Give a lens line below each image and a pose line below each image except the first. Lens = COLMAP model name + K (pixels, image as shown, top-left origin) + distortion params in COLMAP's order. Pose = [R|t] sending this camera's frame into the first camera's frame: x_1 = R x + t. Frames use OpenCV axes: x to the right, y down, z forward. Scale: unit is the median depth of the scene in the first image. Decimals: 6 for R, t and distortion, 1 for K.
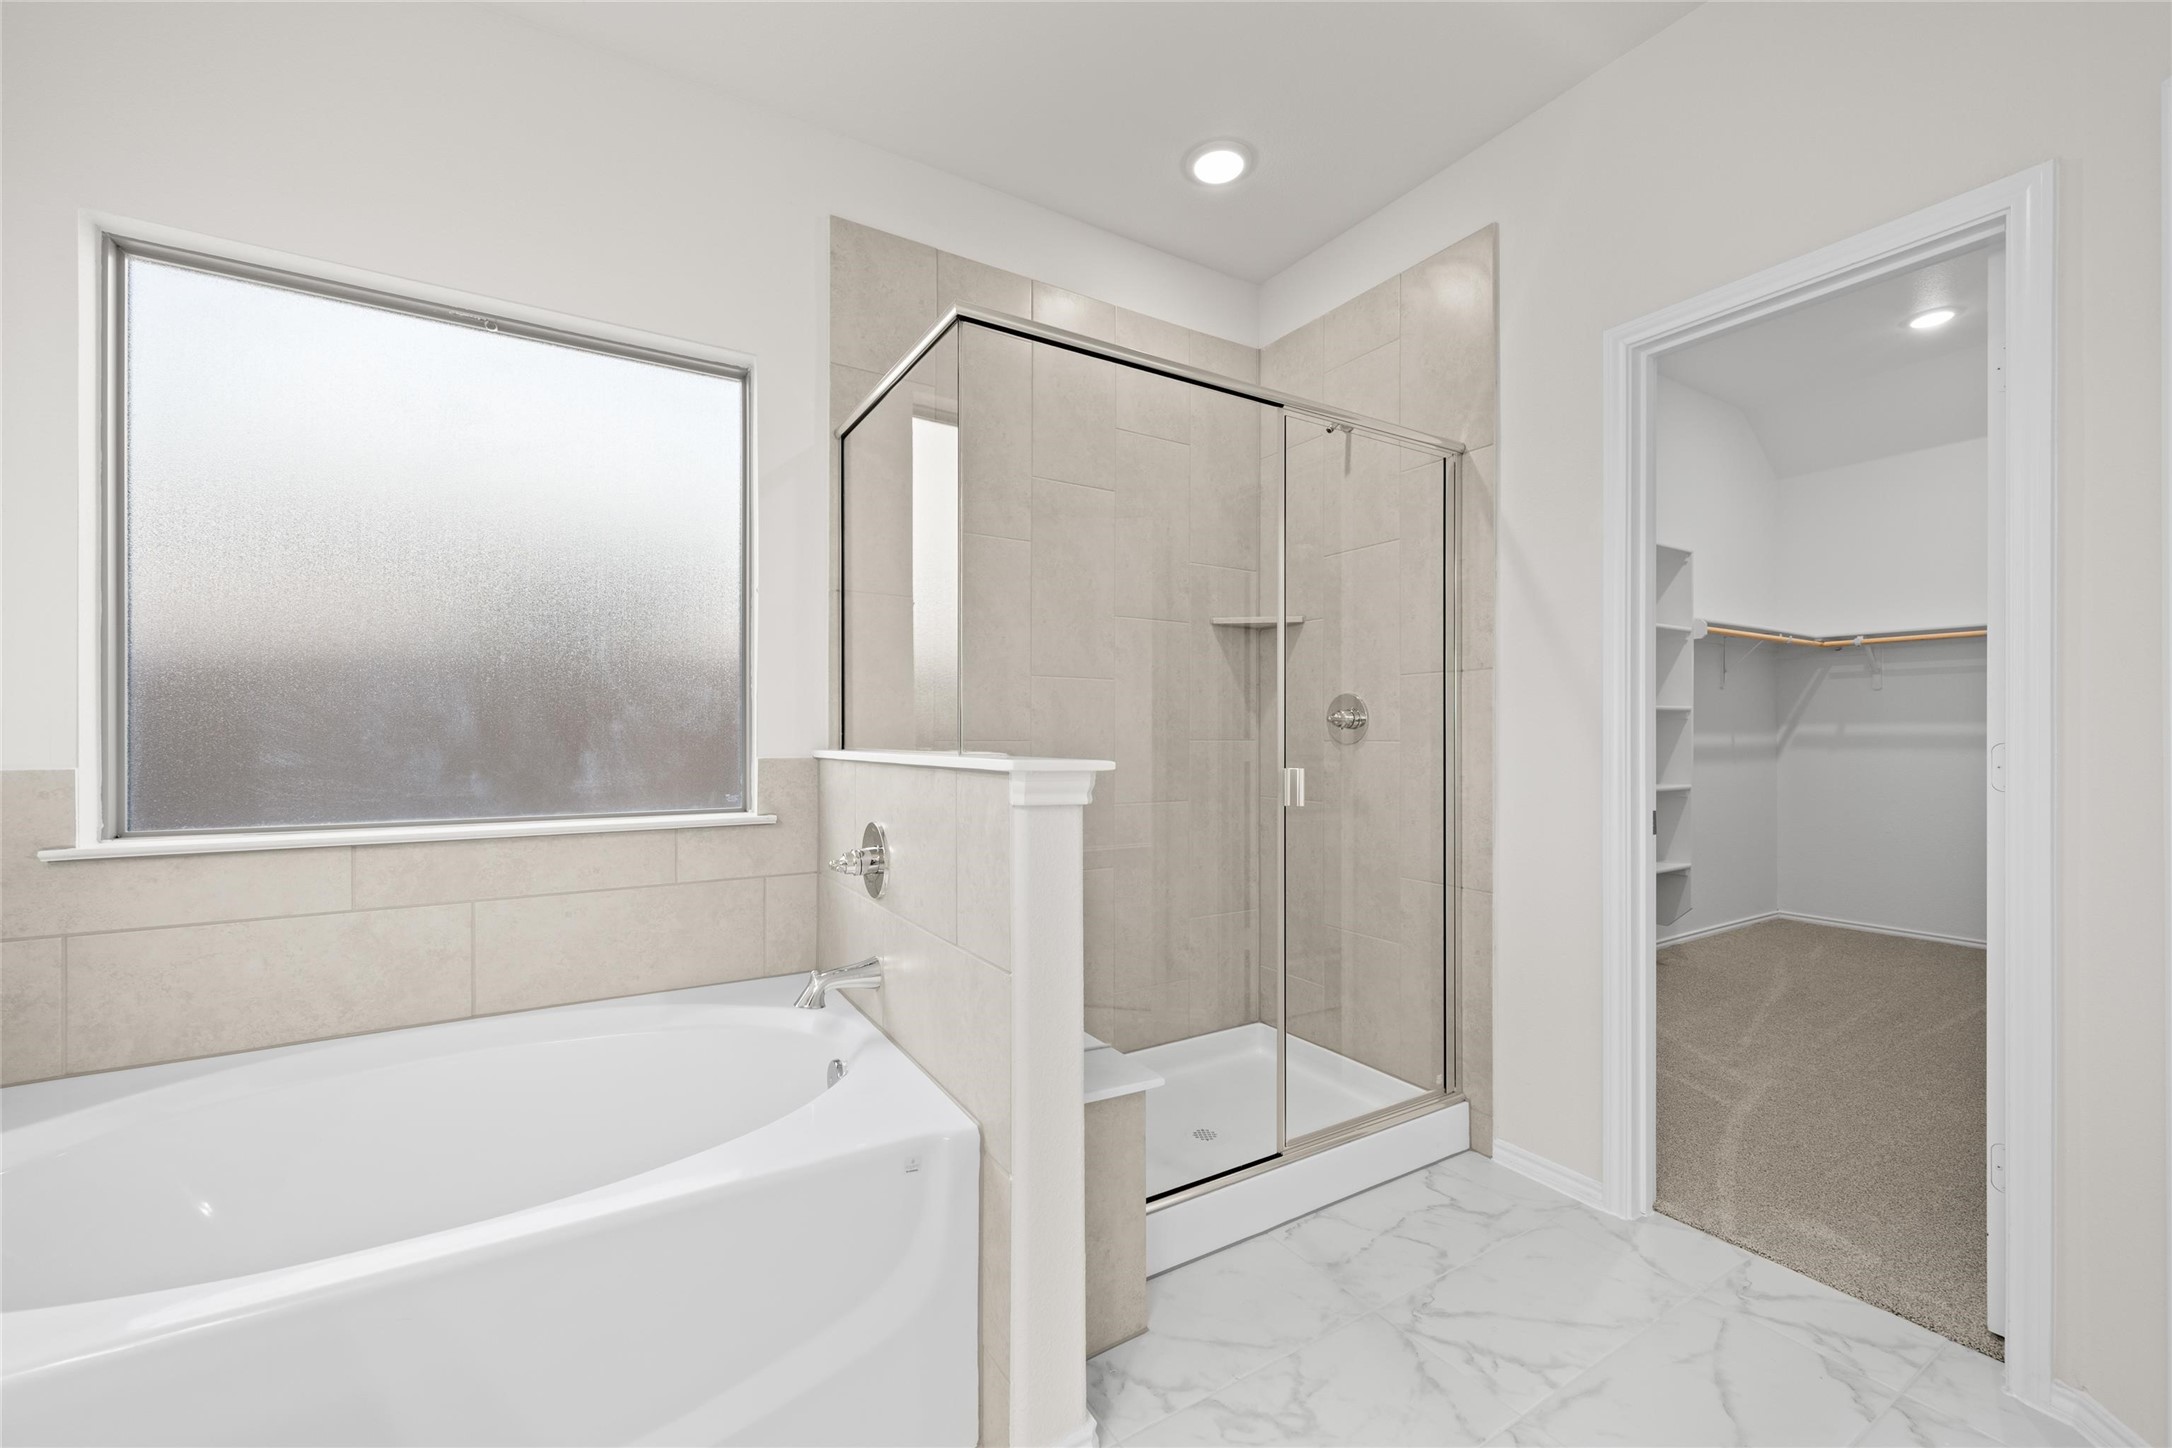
lens RADIAL K [[864.0, 0, 1086.0], [0, 864.0, 724.0], [0, 0, 1]] dist [0.000246, -0.000032]
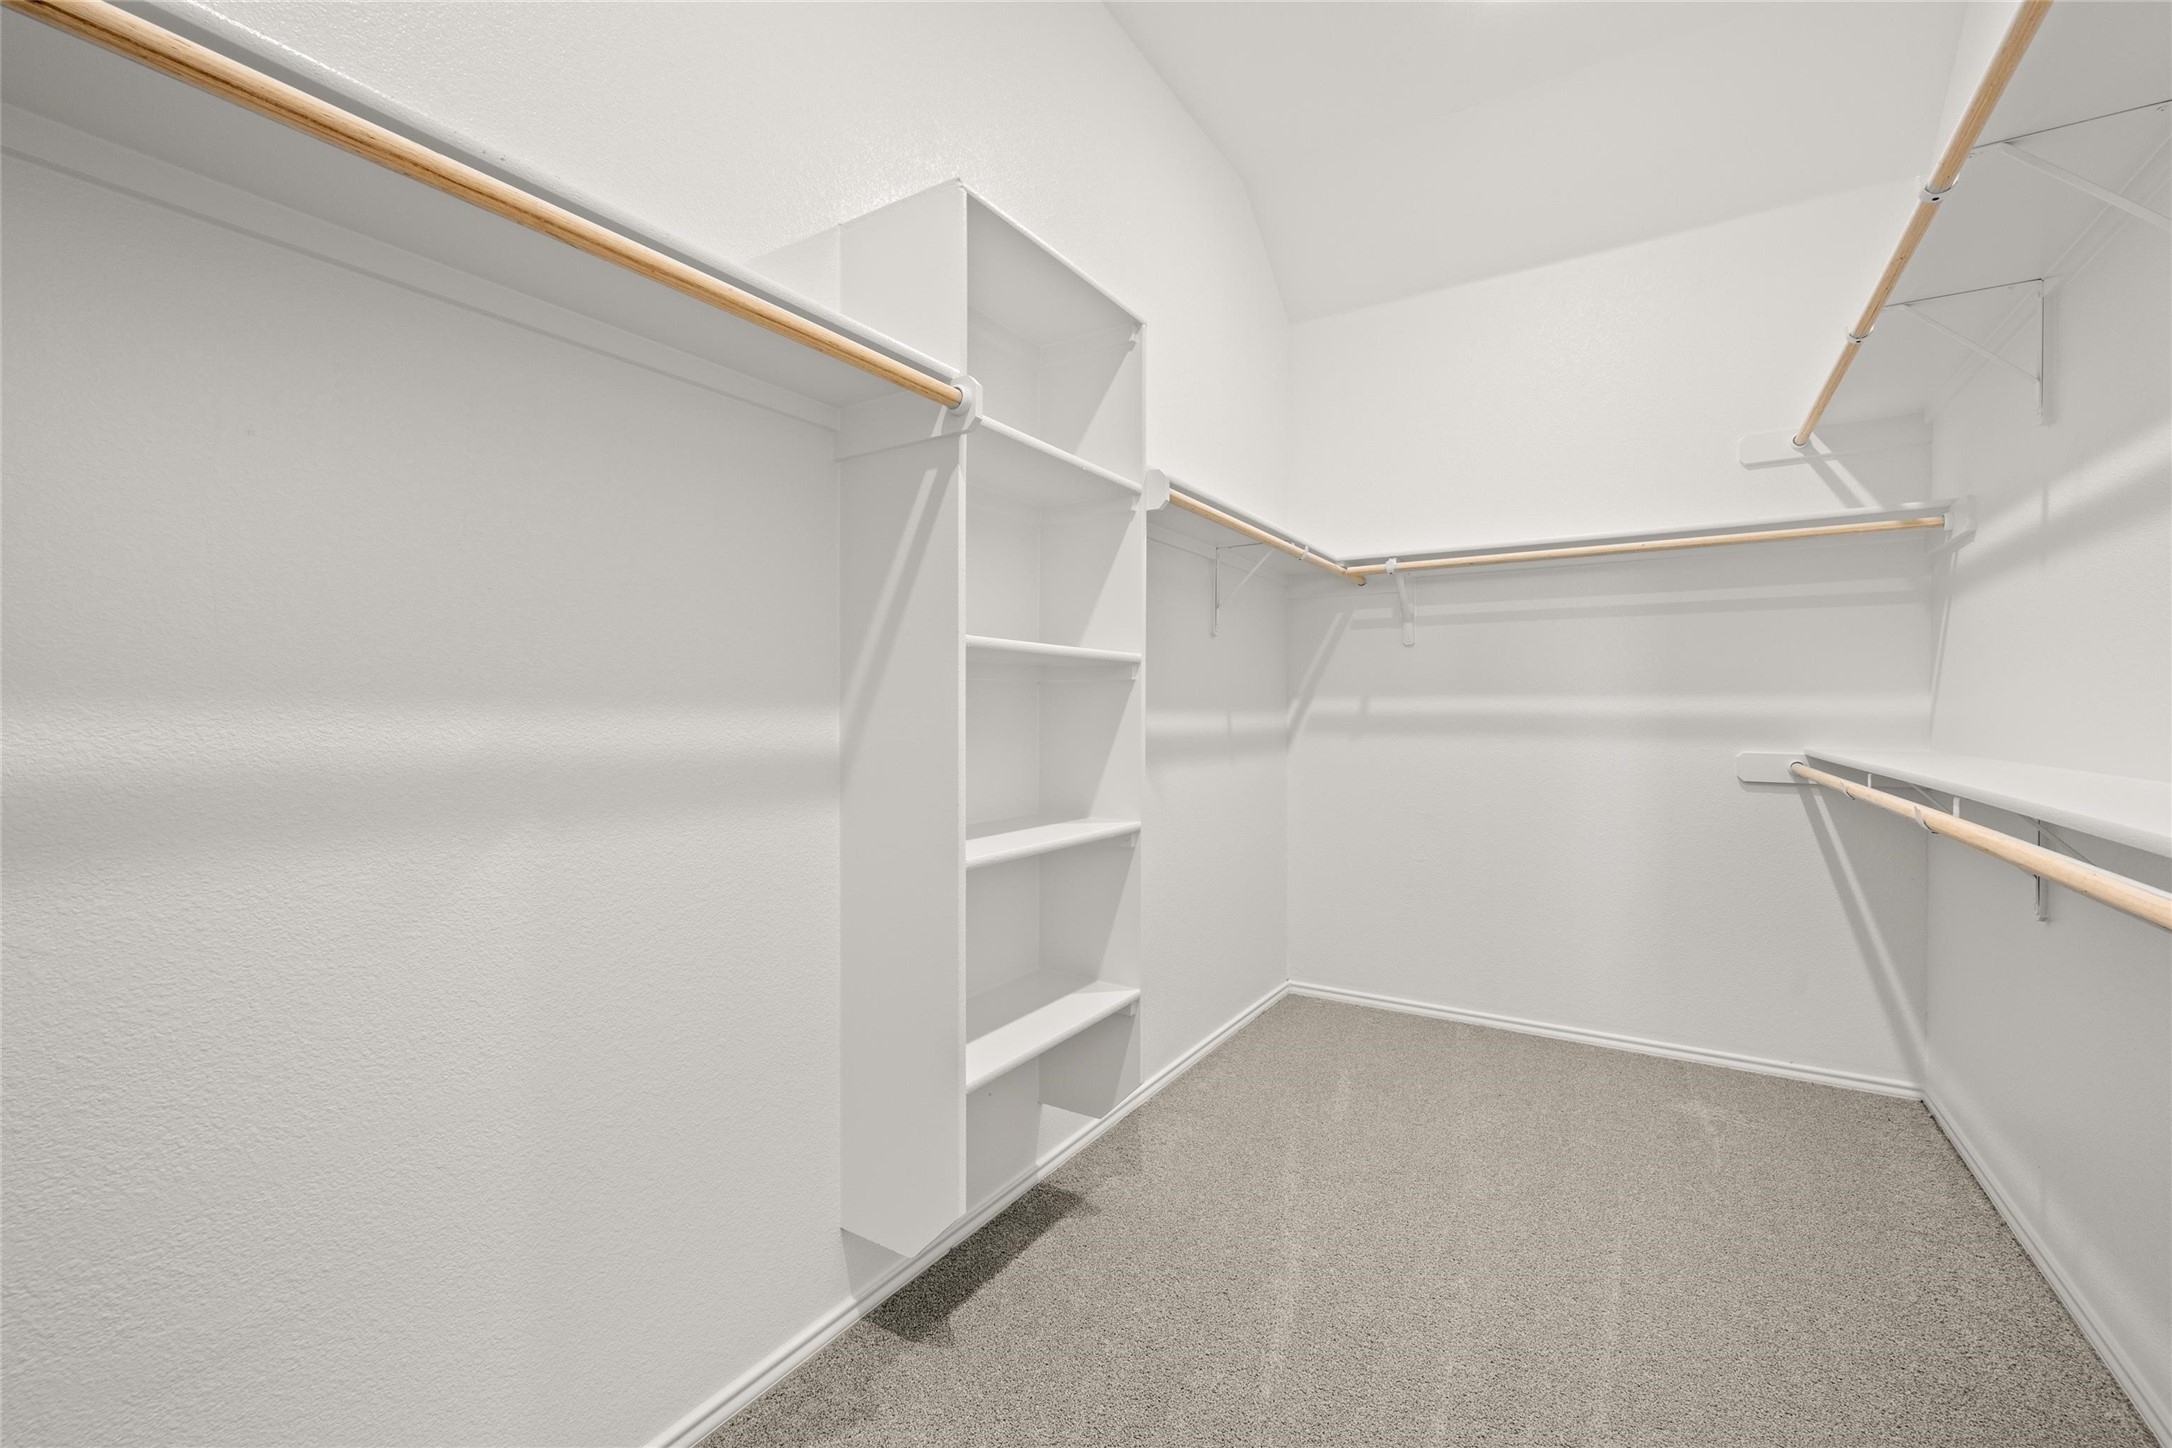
lens RADIAL K [[957.5, 0, 1082.2], [0, 957.5, 720.1], [0, 0, 1]] dist [0.001539, -0.000193]
pose [[0.894239, -0.007367, 0.447529, 0.365121], [0.000834, 0.999890, 0.014792, 0.006601], [-0.447589, -0.012854, 0.894147, 0.457380]]
